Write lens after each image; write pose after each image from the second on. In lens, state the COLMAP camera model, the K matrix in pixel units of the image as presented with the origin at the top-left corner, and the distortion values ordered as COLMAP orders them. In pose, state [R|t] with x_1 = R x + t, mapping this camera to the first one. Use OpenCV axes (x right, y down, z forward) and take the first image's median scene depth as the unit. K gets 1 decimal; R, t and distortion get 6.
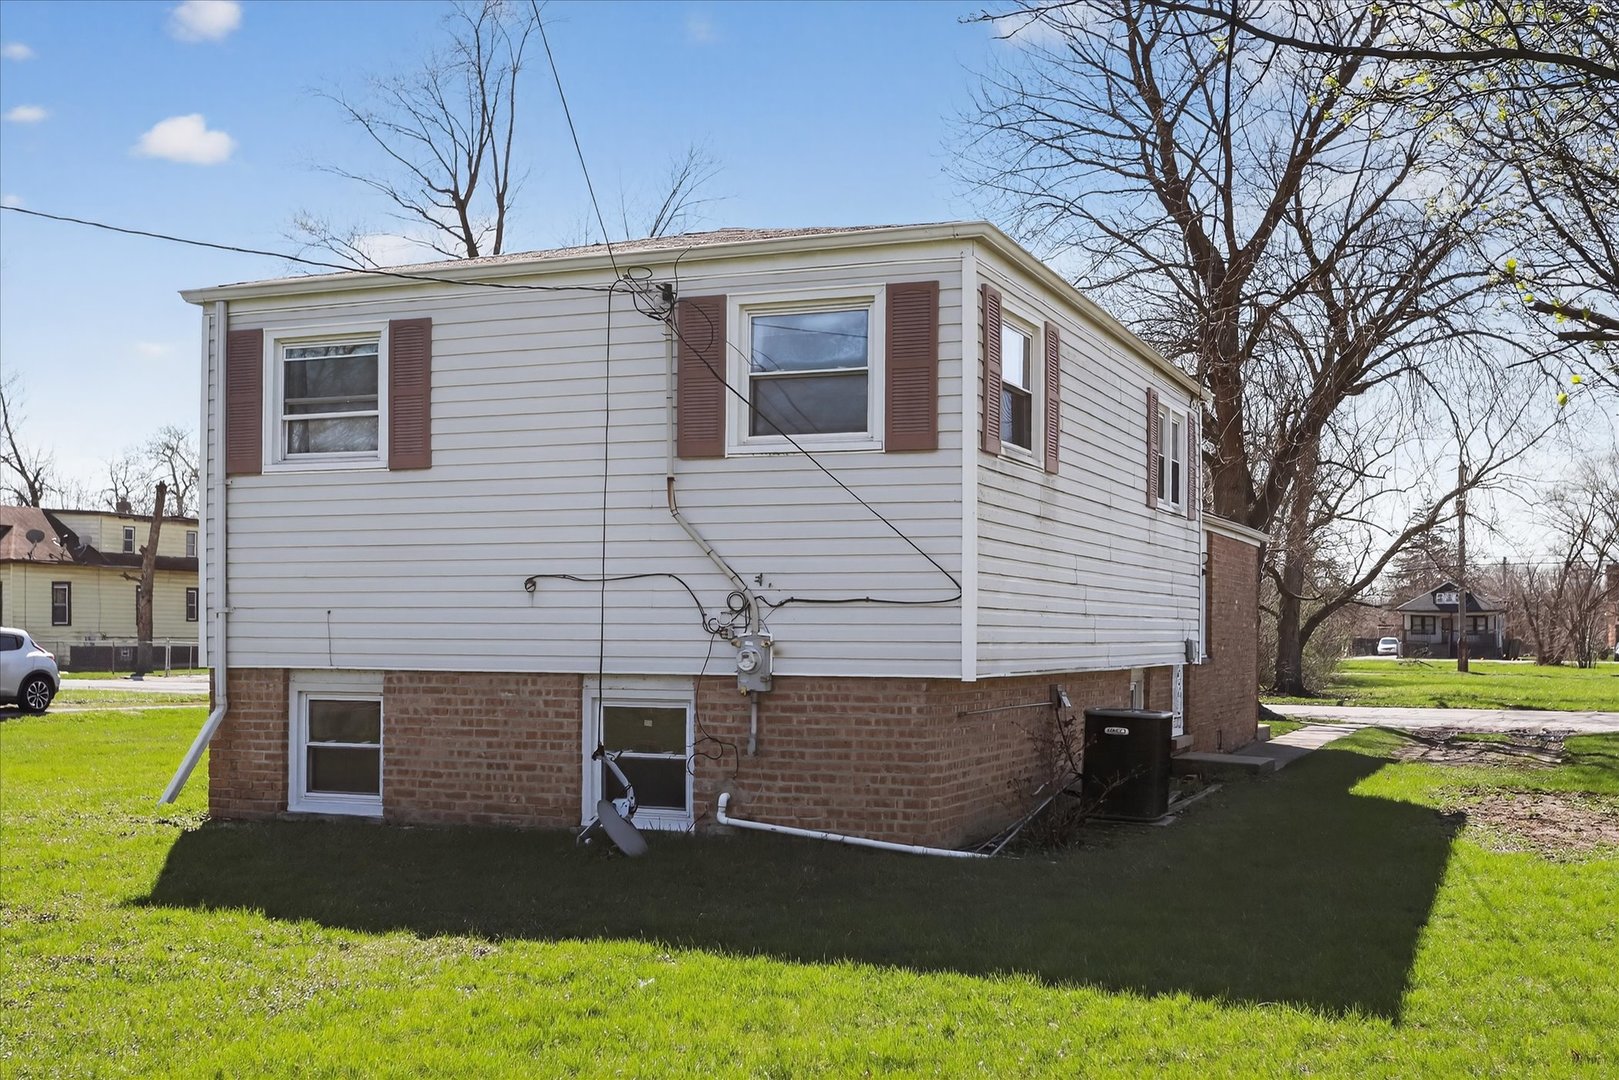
lens RADIAL K [[1524.9, 0, 811.4], [0, 1524.9, 585.2], [0, 0, 1]] dist [0.006786, 0.003008]
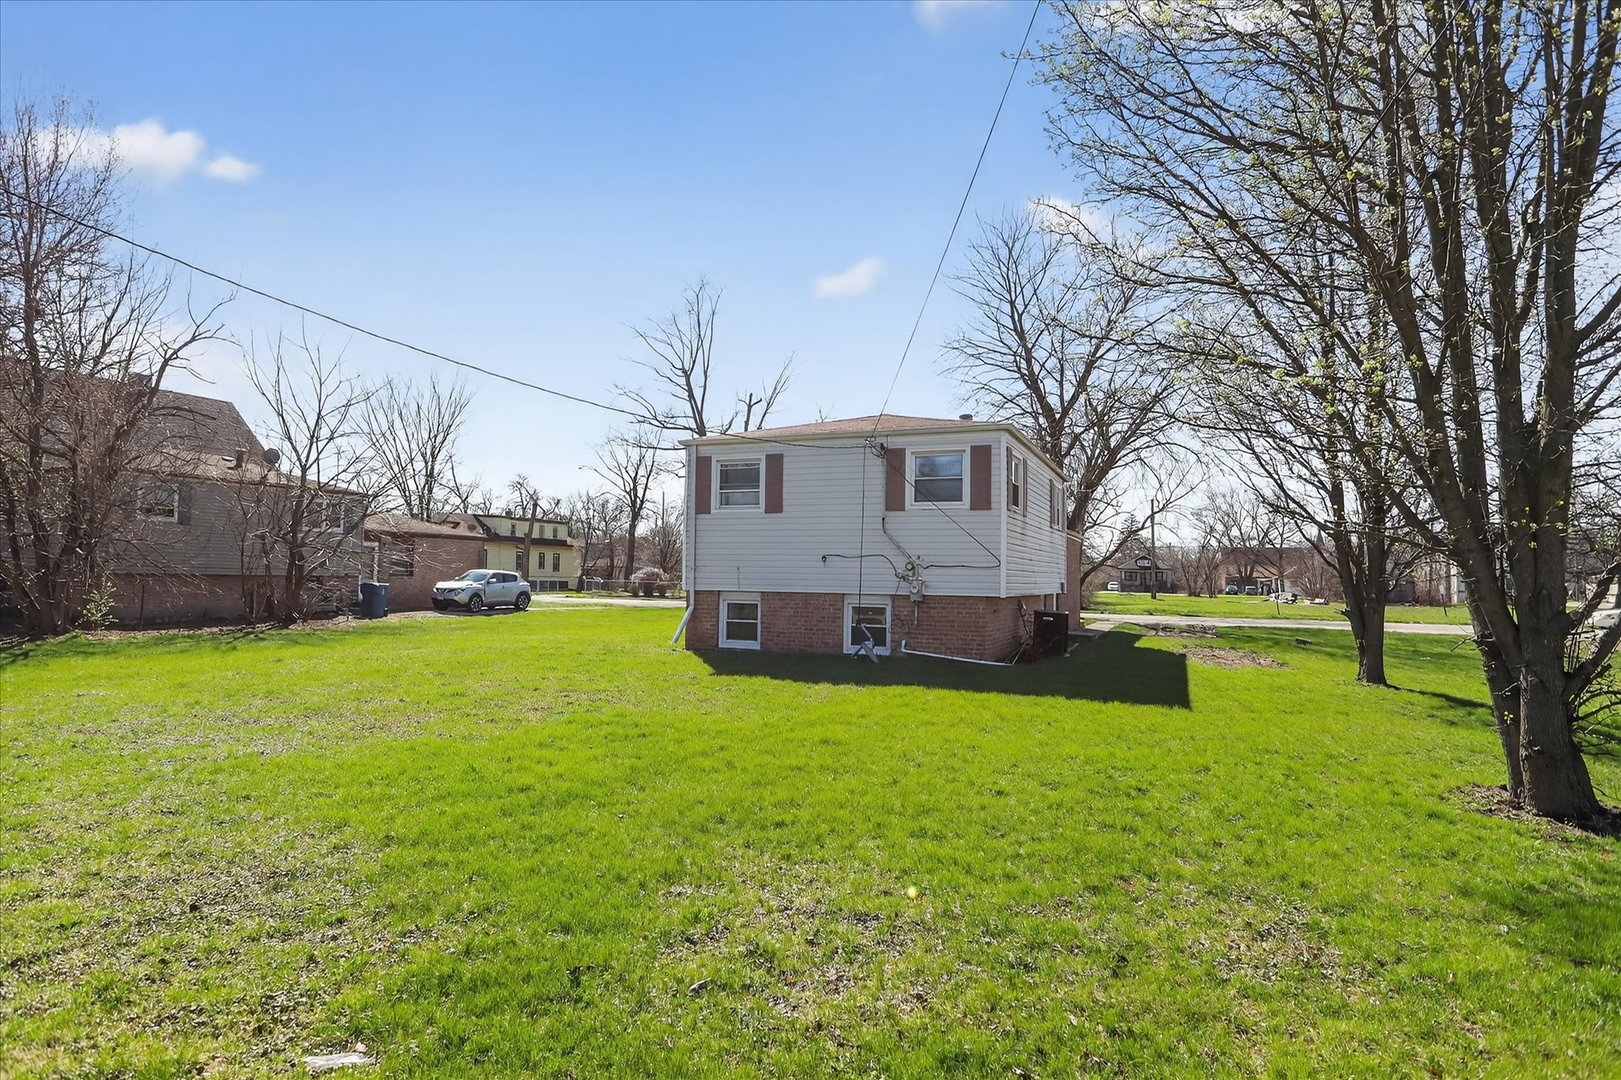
lens RADIAL K [[783.0, 0, 801.7], [0, 783.0, 527.9], [0, 0, 1]] dist [0.000291, 0.000077]
pose [[0.999933, 0.009140, -0.007141, -0.198644], [-0.009358, 0.999473, -0.031093, -0.009720], [0.006853, 0.031157, 0.999491, -0.296405]]
